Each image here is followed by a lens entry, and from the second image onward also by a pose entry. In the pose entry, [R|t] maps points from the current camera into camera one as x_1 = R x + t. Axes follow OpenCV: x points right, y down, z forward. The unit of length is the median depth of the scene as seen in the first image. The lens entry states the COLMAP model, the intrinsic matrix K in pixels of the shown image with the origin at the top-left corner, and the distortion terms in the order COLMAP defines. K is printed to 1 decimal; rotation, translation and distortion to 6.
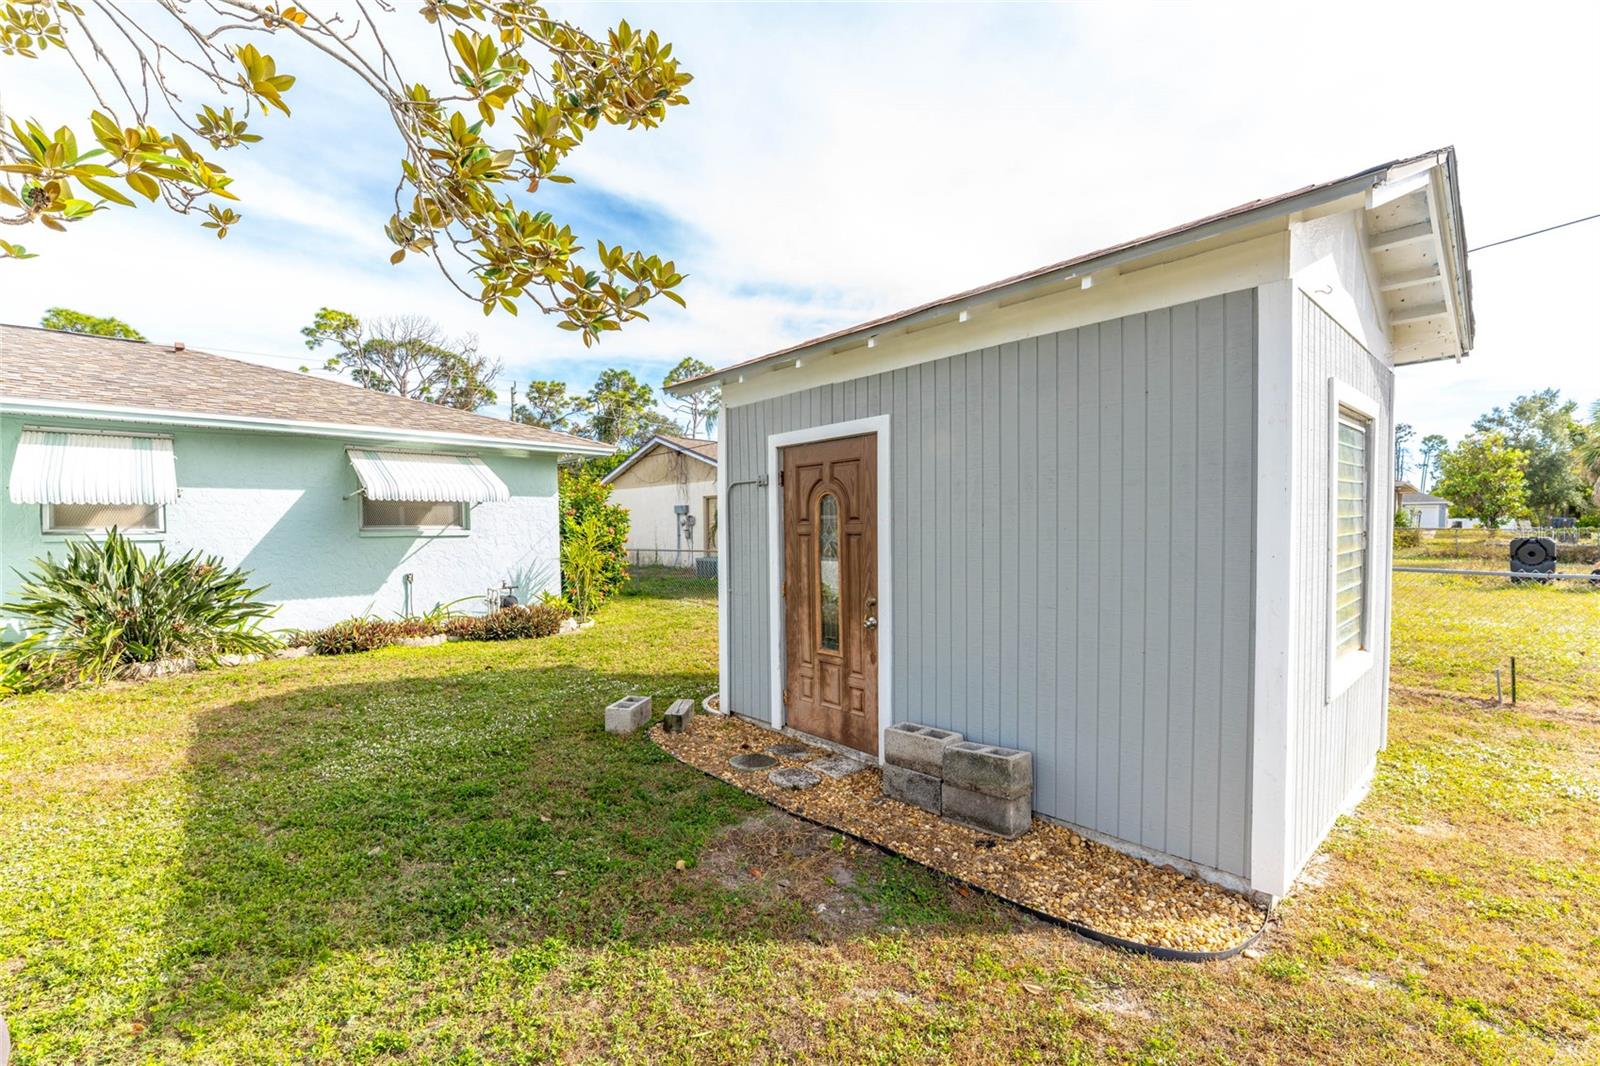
lens RADIAL K [[672.3, 0, 793.3], [0, 672.3, 561.6], [0, 0, 1]] dist [-0.008245, -0.001044]
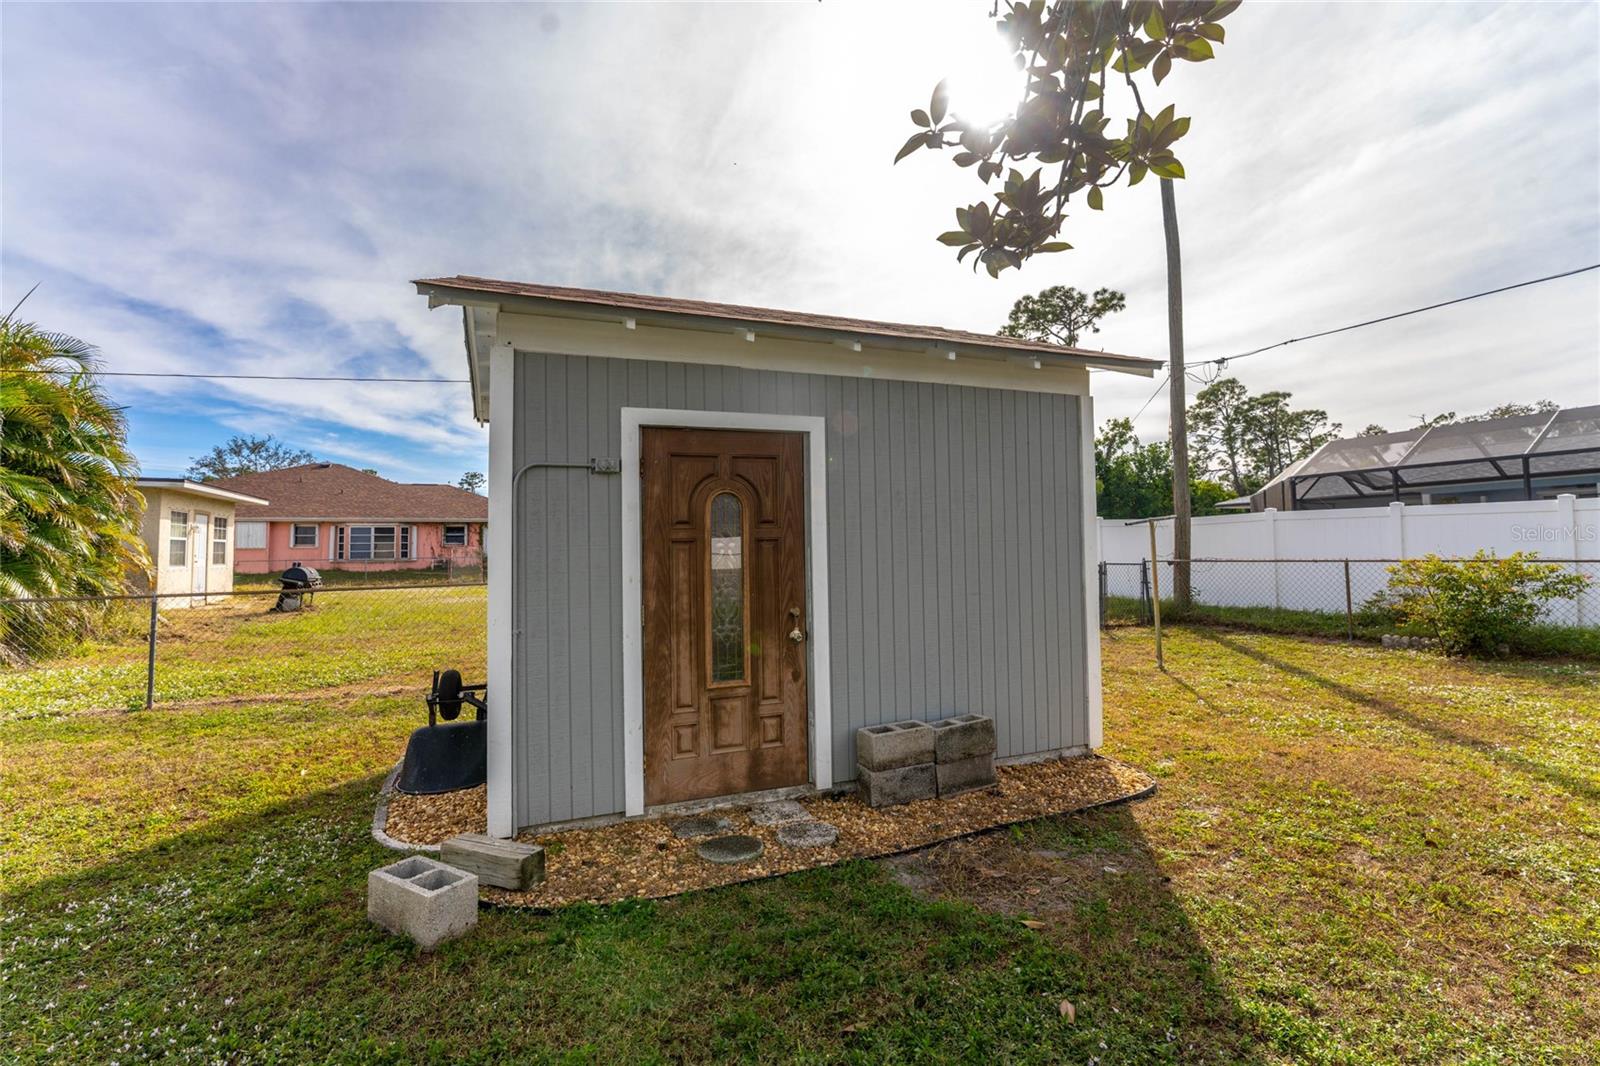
lens RADIAL K [[672.3, 0, 806.0], [0, 672.3, 520.7], [0, 0, 1]] dist [-0.008245, -0.001044]
pose [[0.370112, 0.044682, 0.927912, -0.712457], [0.062122, 0.995417, -0.072711, 0.001880], [-0.926908, 0.084555, 0.365640, 0.619233]]
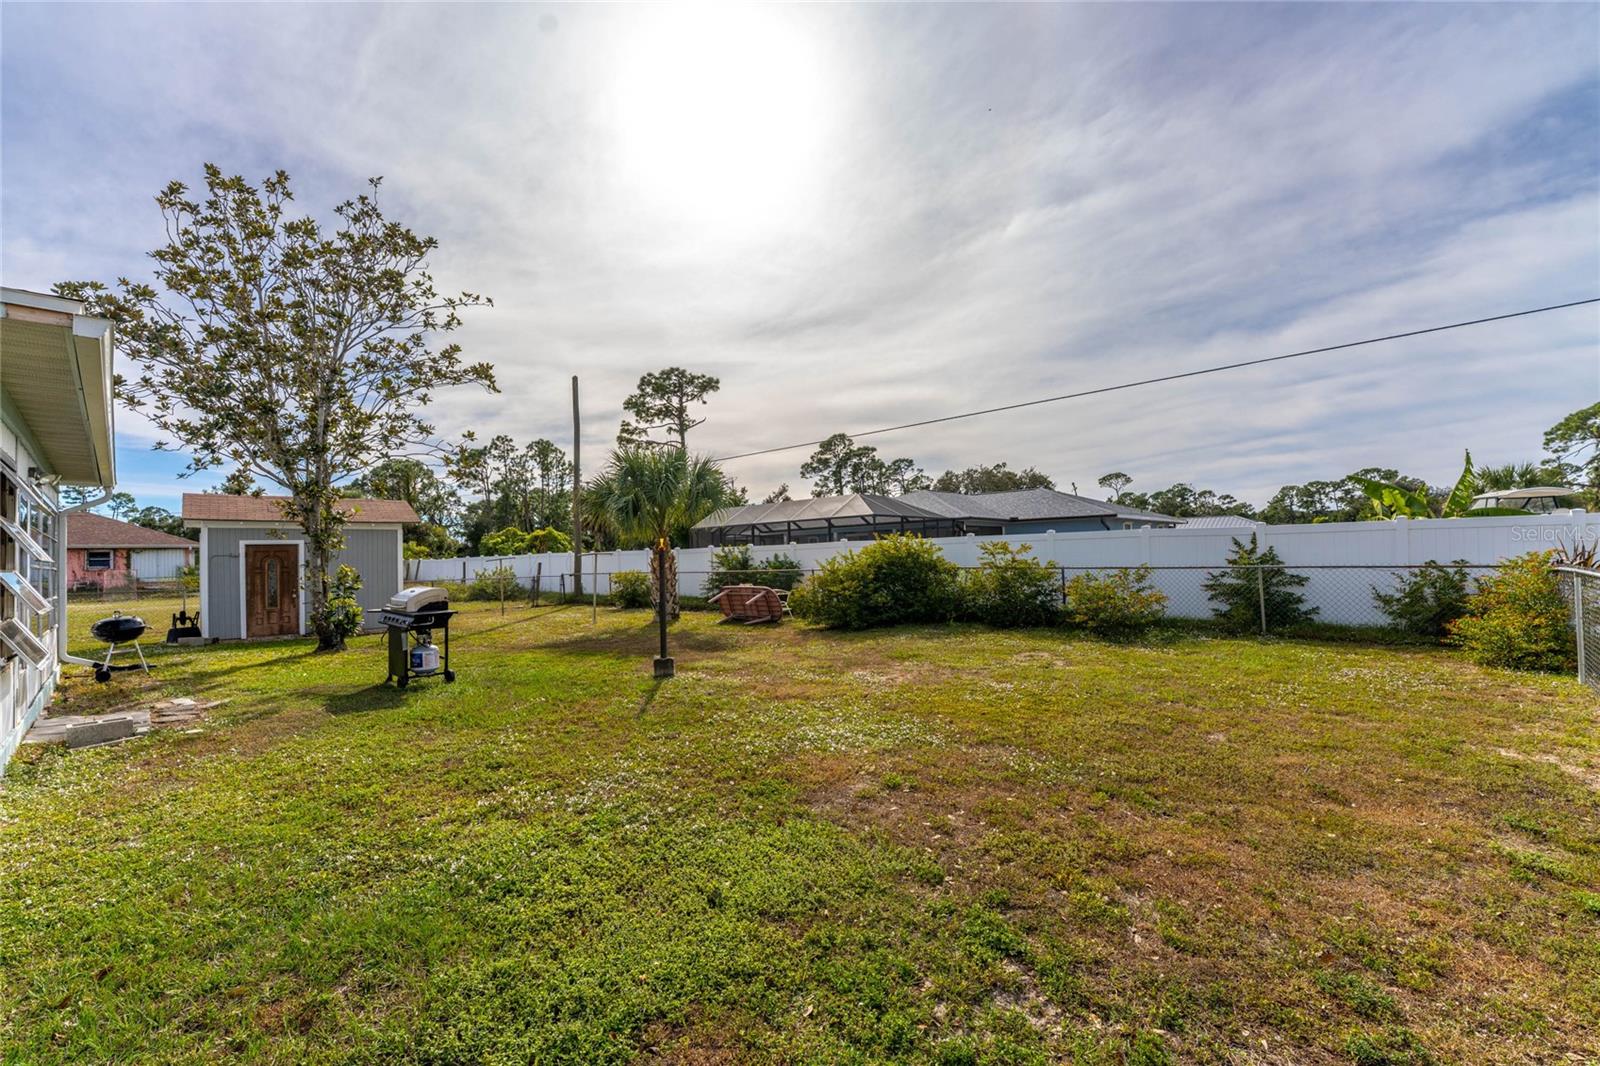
lens RADIAL K [[672.3, 0, 789.6], [0, 672.3, 544.5], [0, 0, 1]] dist [-0.008245, -0.001044]
pose [[0.017236, 0.031706, 0.999349, -3.337922], [0.079569, 0.996284, -0.032981, 0.138836], [-0.996680, 0.080086, 0.014650, -1.678162]]
